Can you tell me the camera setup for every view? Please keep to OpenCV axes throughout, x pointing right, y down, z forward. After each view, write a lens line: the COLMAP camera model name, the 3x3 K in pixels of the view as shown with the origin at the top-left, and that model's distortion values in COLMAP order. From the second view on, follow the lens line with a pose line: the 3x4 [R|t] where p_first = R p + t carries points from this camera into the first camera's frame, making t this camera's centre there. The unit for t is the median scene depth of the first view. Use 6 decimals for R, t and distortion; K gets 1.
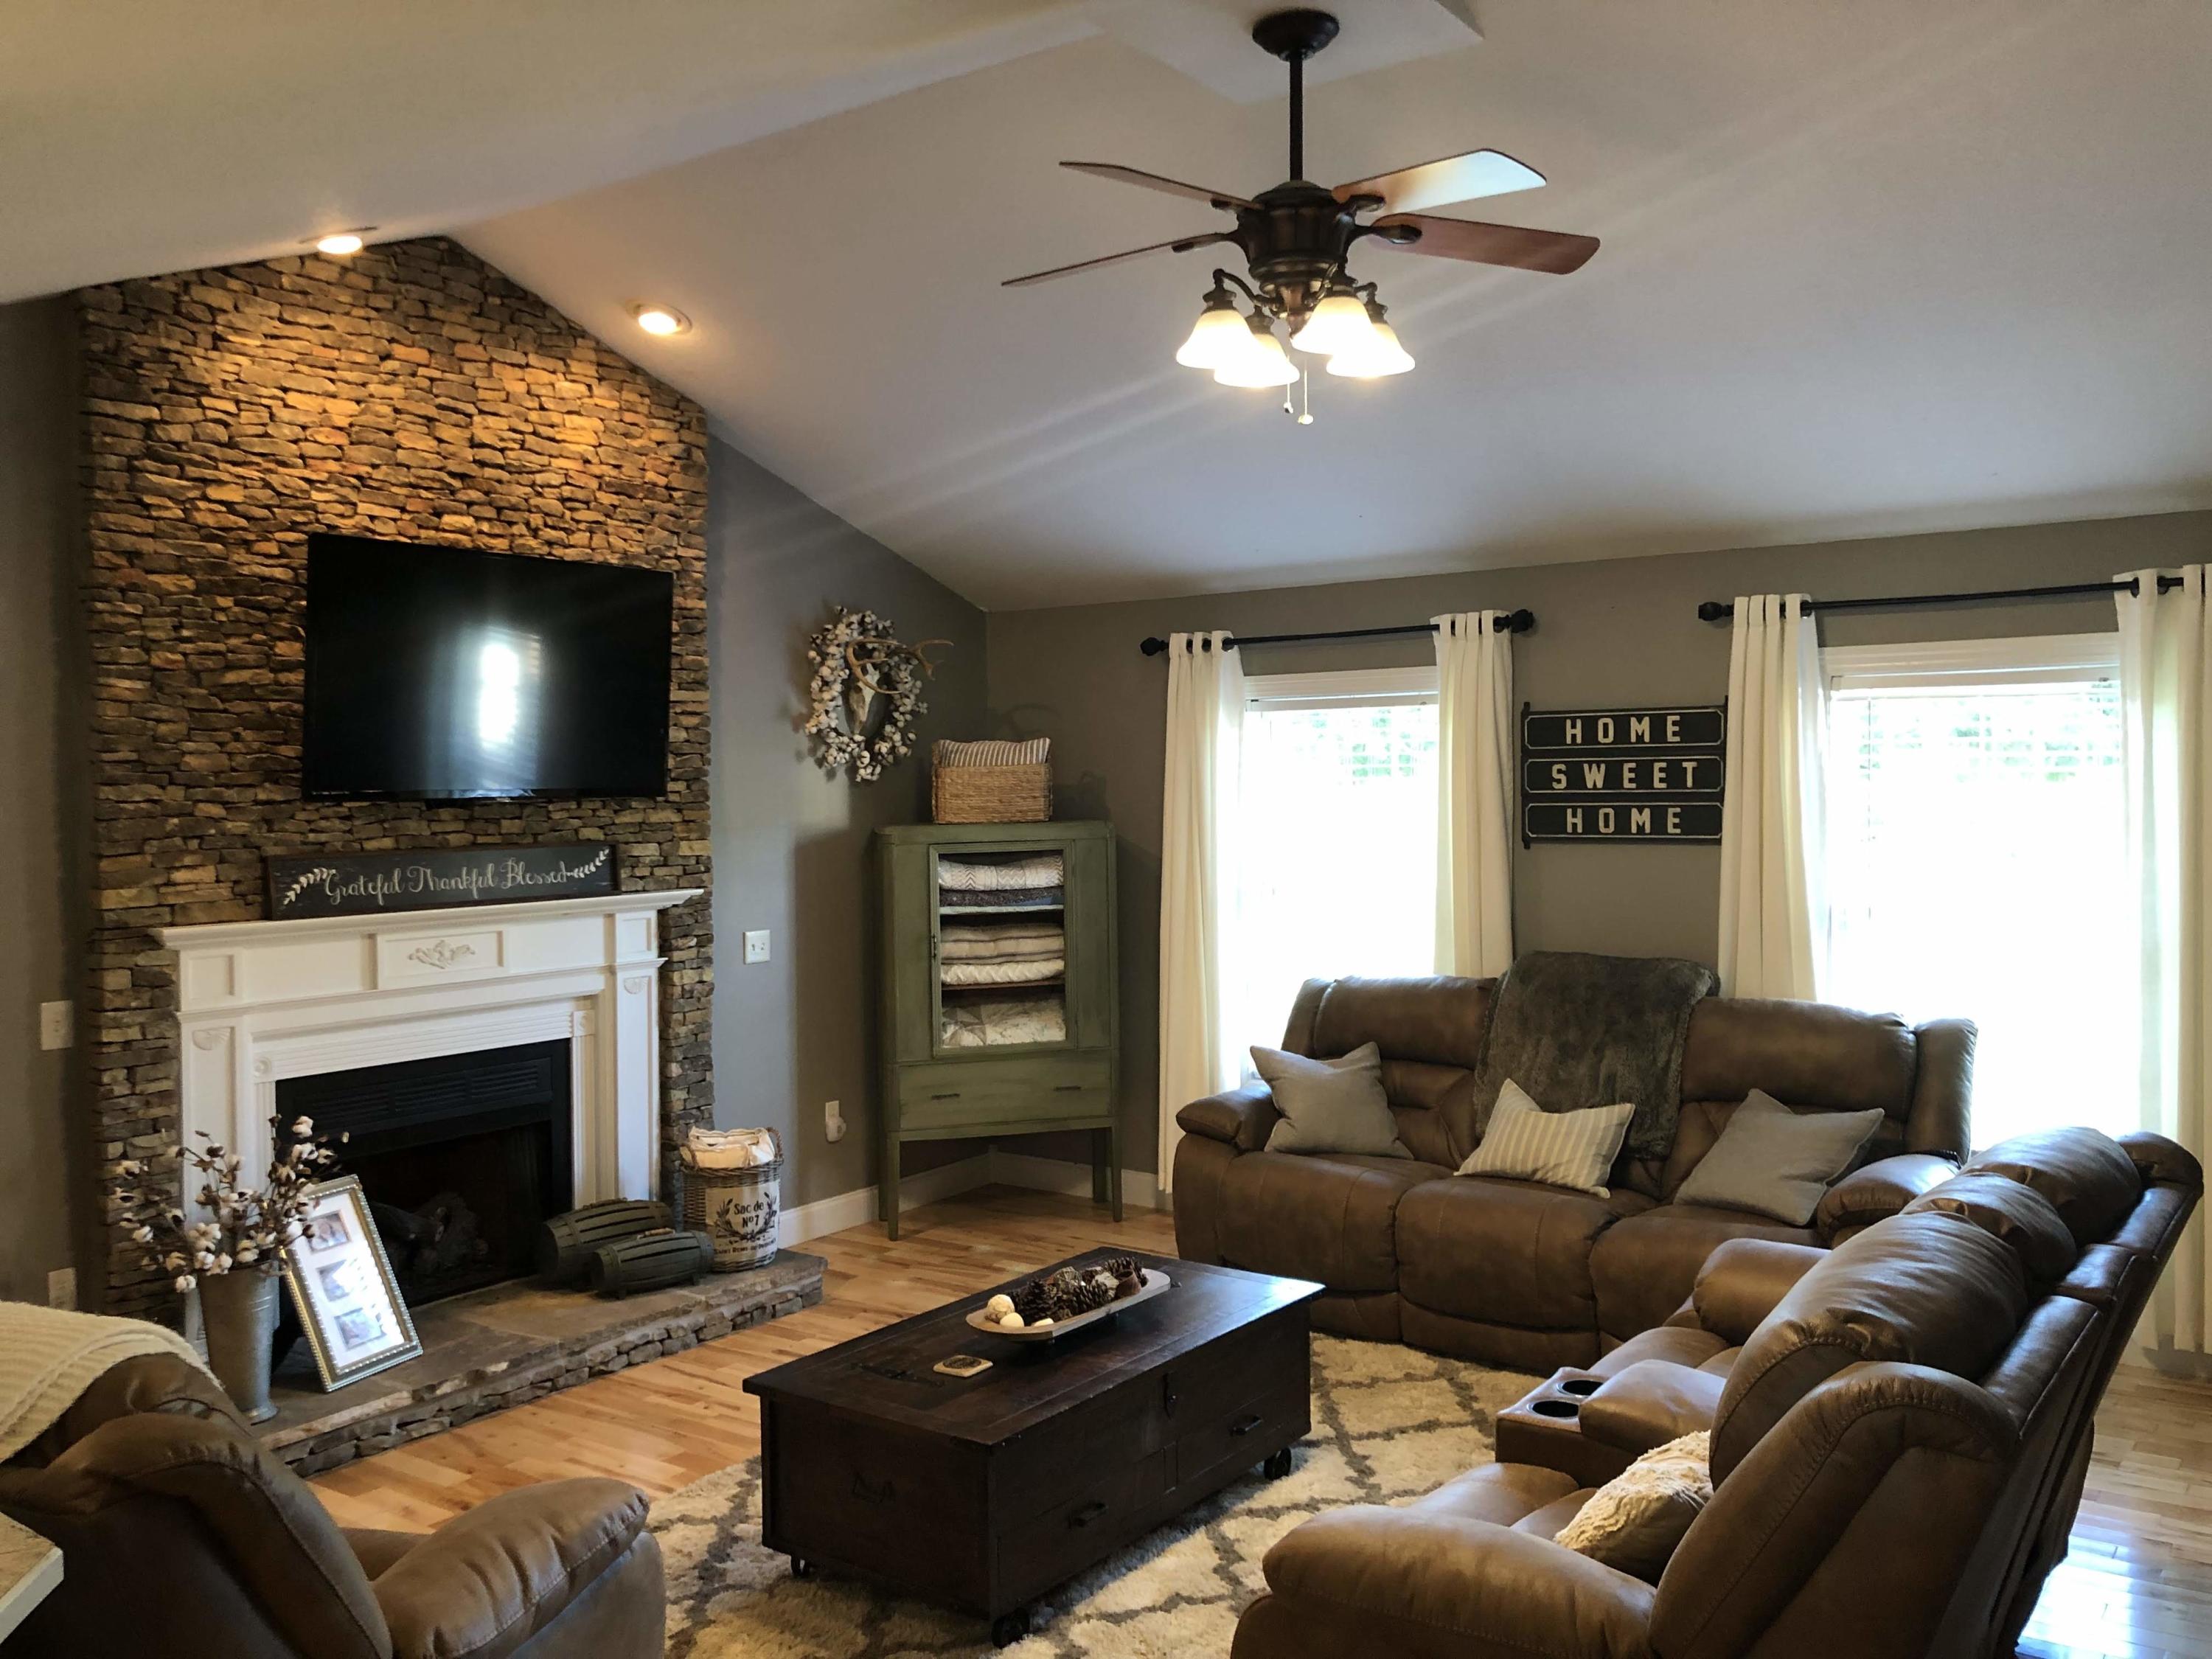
lens RADIAL K [[1811.5, 0, 1108.4], [0, 1811.5, 823.5], [0, 0, 1]] dist [0.061451, -0.093177]
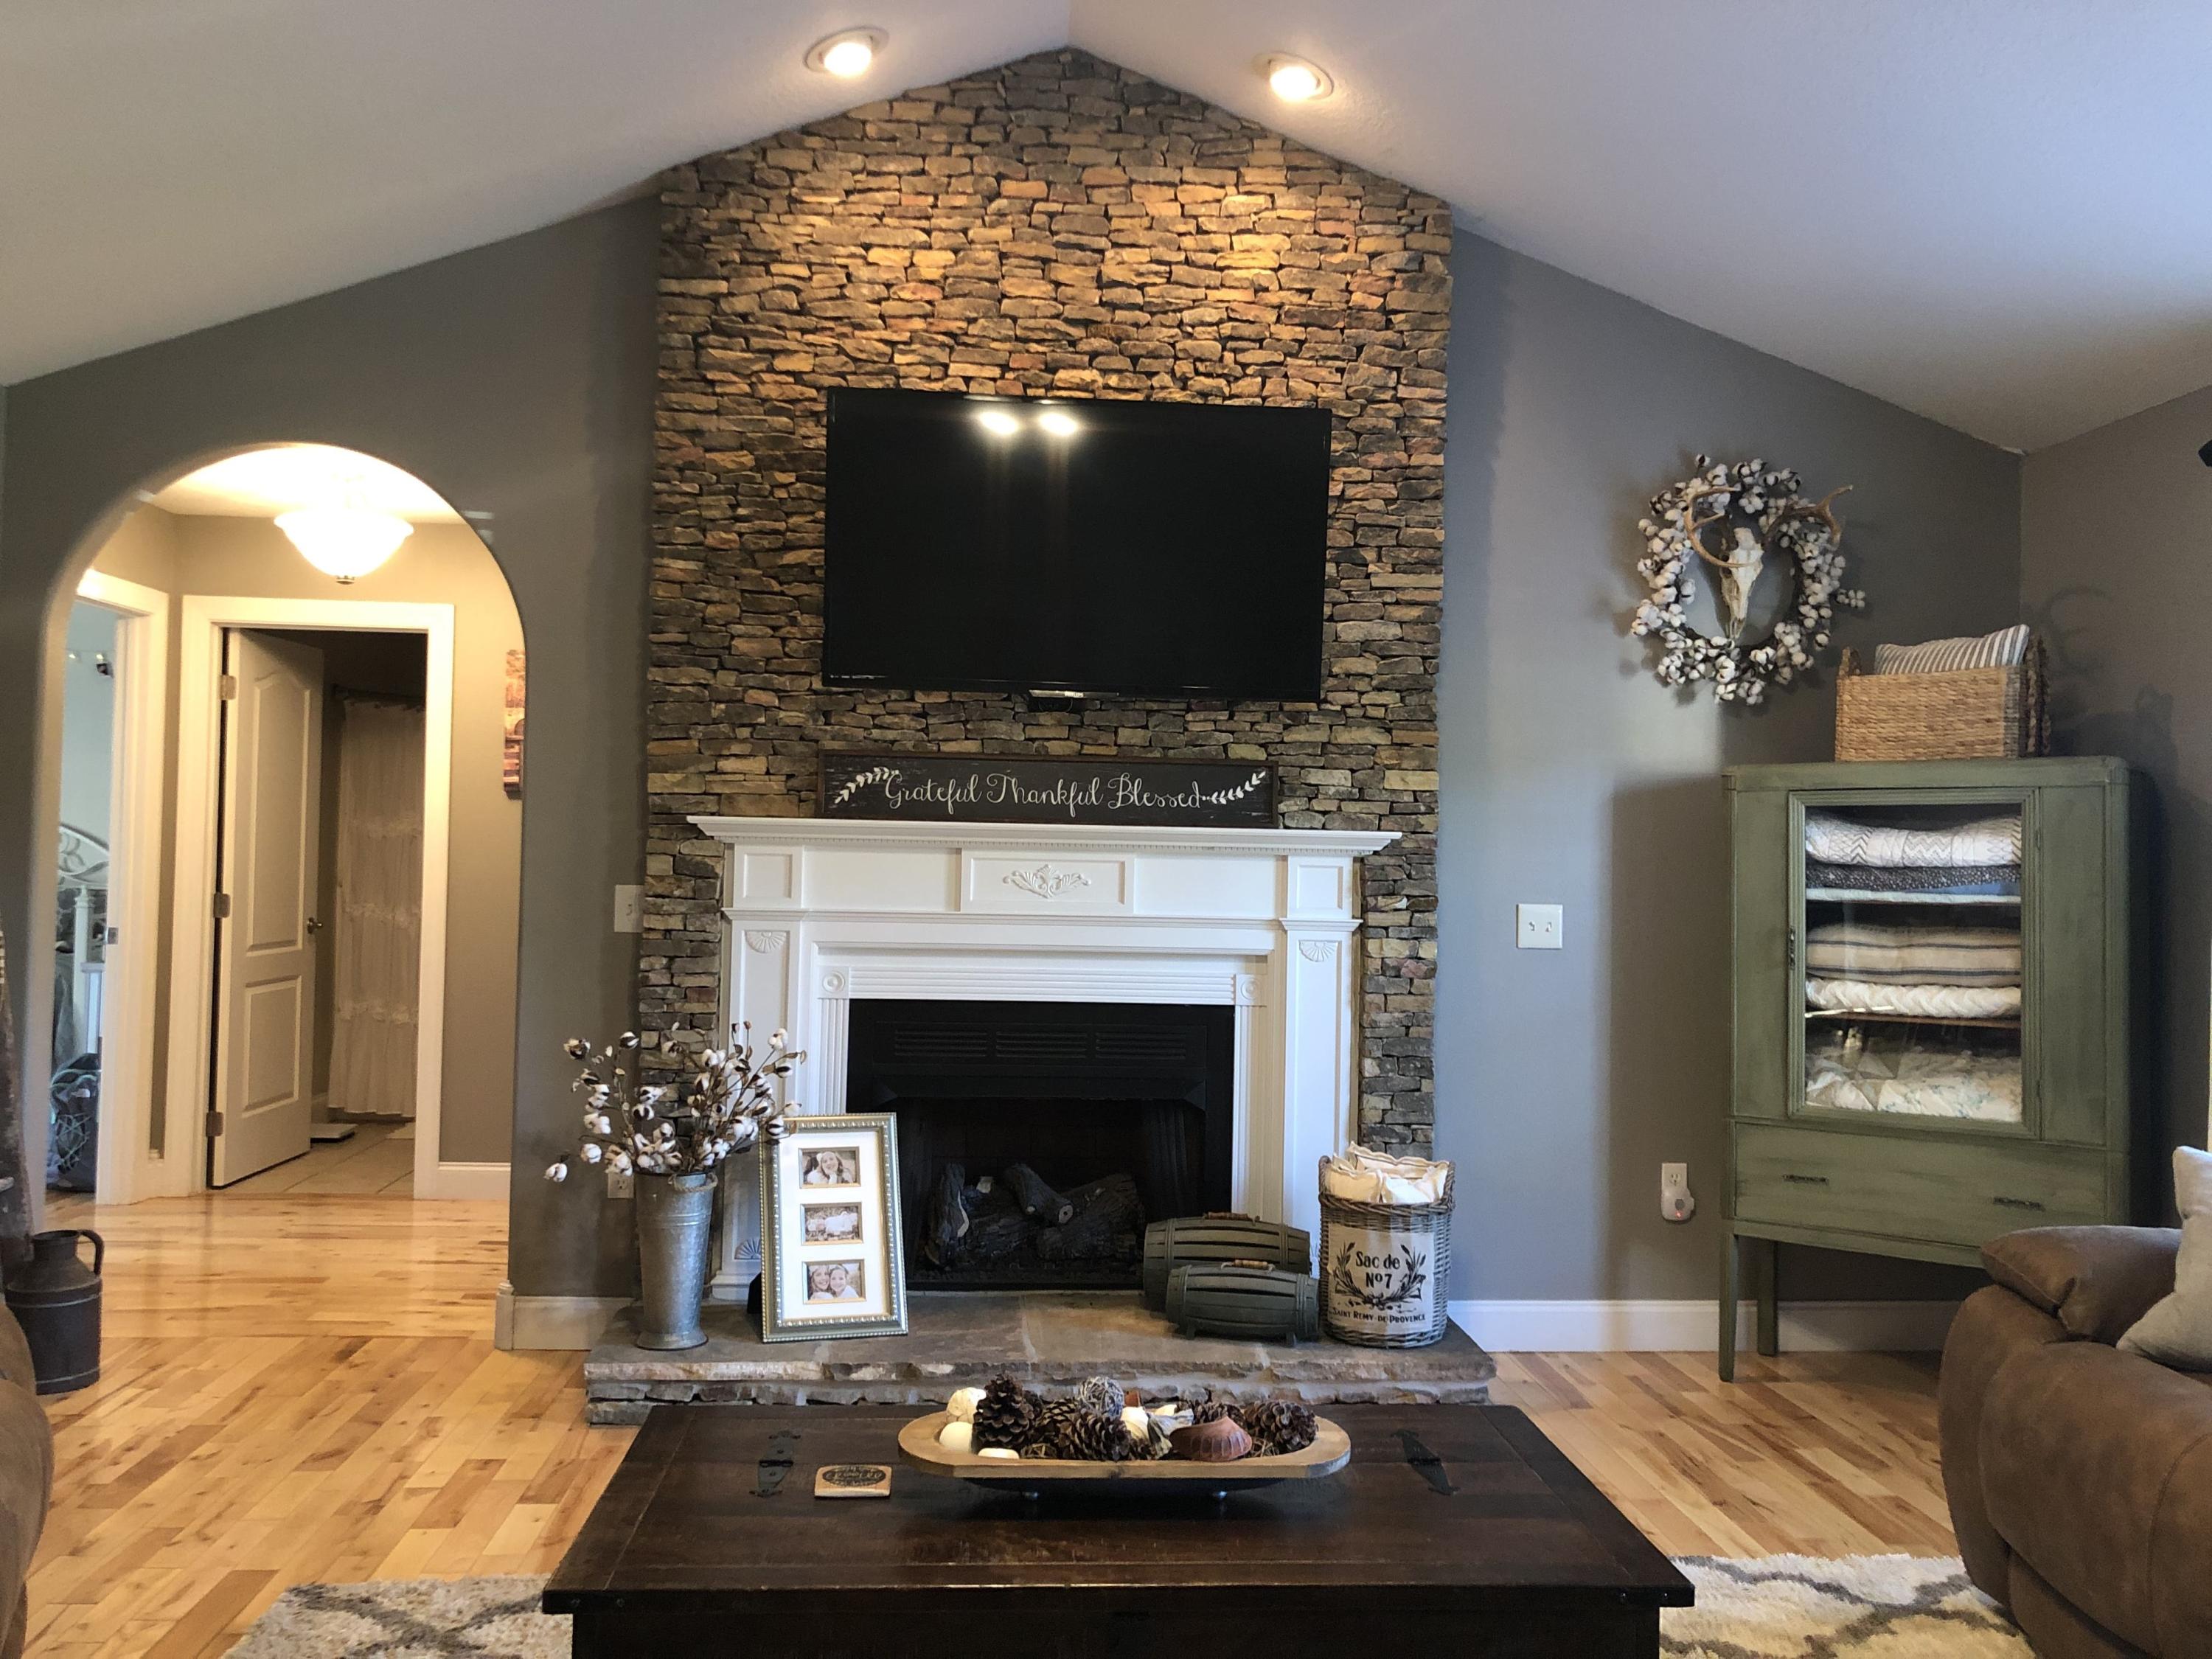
lens RADIAL K [[1811.5, 0, 1108.4], [0, 1811.5, 823.5], [0, 0, 1]] dist [0.061451, -0.093177]
pose [[0.647143, 0.011808, -0.762277, 0.284807], [-0.049229, 0.998440, -0.026327, 0.061196], [0.760778, 0.054564, 0.646715, 0.439615]]
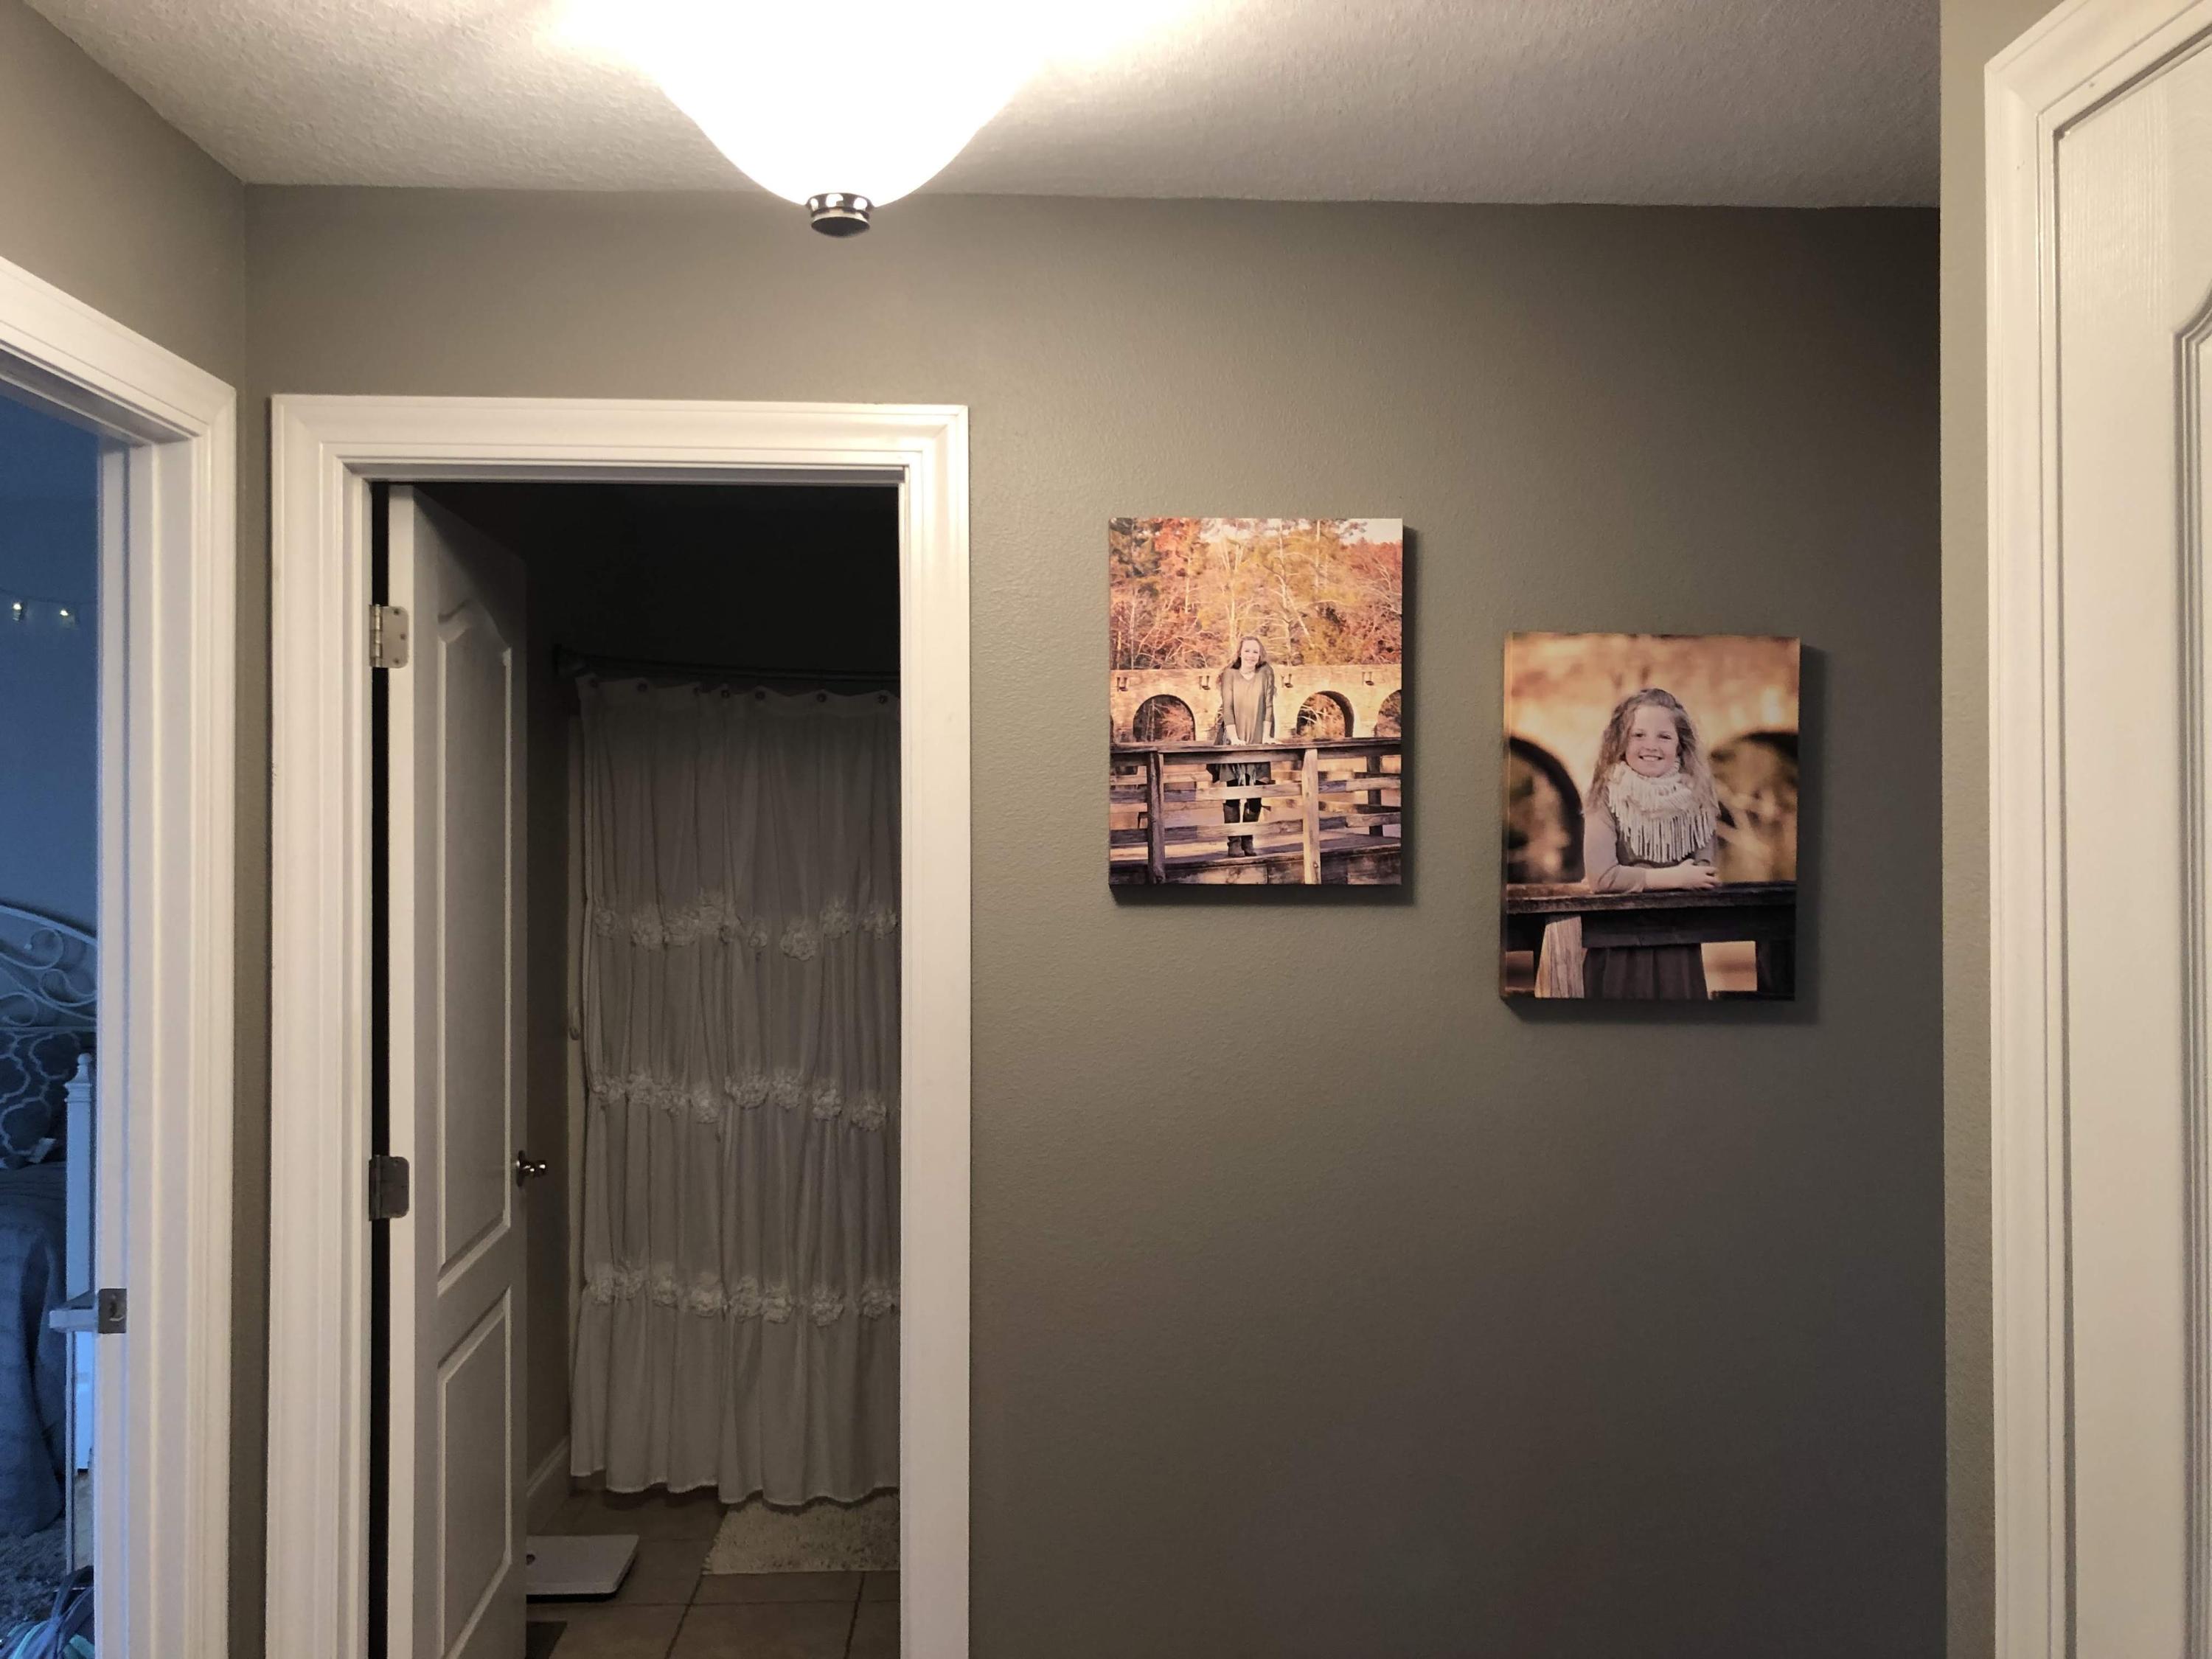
lens RADIAL K [[1829.0, 0, 1120.7], [0, 1829.0, 819.7], [0, 0, 1]] dist [0.088880, -0.212664]
pose [[0.624328, 0.001002, -0.781161, -0.462463], [-0.023045, 0.999588, -0.017136, 0.022518], [0.780822, 0.028700, 0.624094, 0.610497]]
